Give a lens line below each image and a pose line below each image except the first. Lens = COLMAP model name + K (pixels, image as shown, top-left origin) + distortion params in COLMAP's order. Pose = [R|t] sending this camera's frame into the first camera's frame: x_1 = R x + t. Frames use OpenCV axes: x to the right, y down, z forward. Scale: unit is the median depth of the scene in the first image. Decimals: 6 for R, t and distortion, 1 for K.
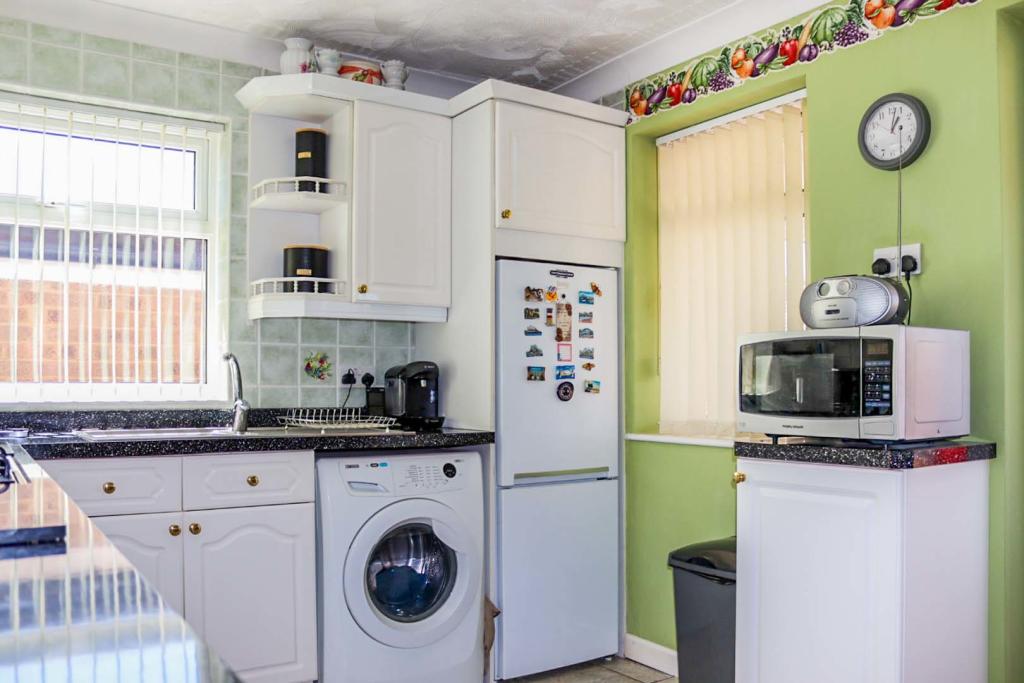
lens RADIAL K [[901.2, 0, 511.8], [0, 901.2, 364.8], [0, 0, 1]] dist [-0.015320, 0.004194]
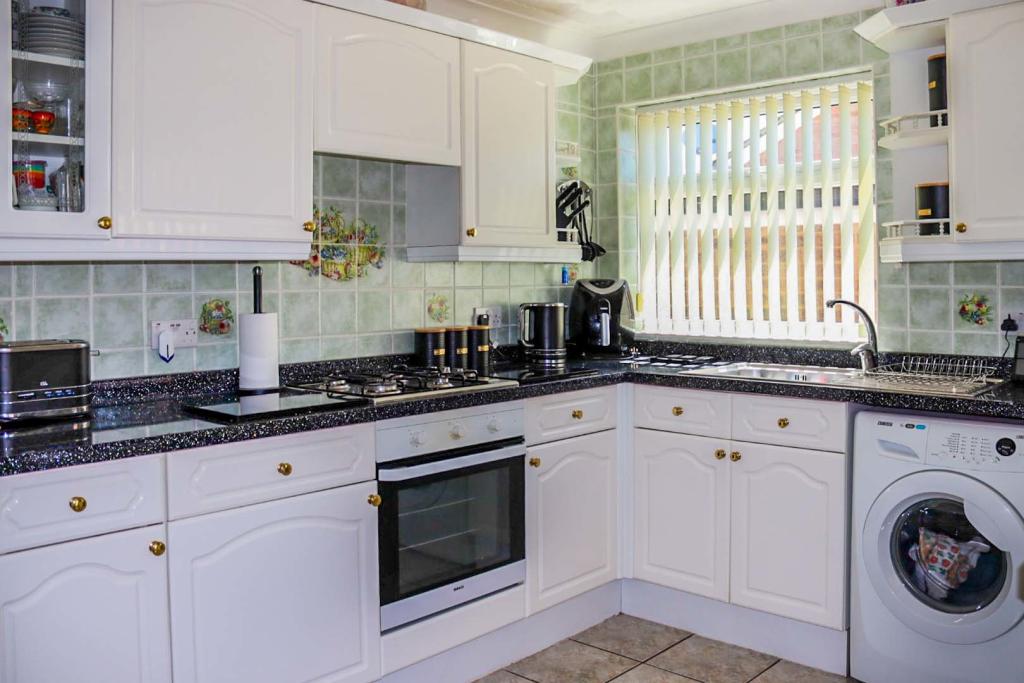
lens RADIAL K [[931.1, 0, 512.0], [0, 931.1, 284.7], [0, 0, 1]] dist [0.000016, 0.001730]
pose [[0.267300, 0.004412, -0.963603, 0.584911], [0.031144, 0.999428, 0.013216, -0.052674], [0.963110, -0.033543, 0.267009, 0.315611]]
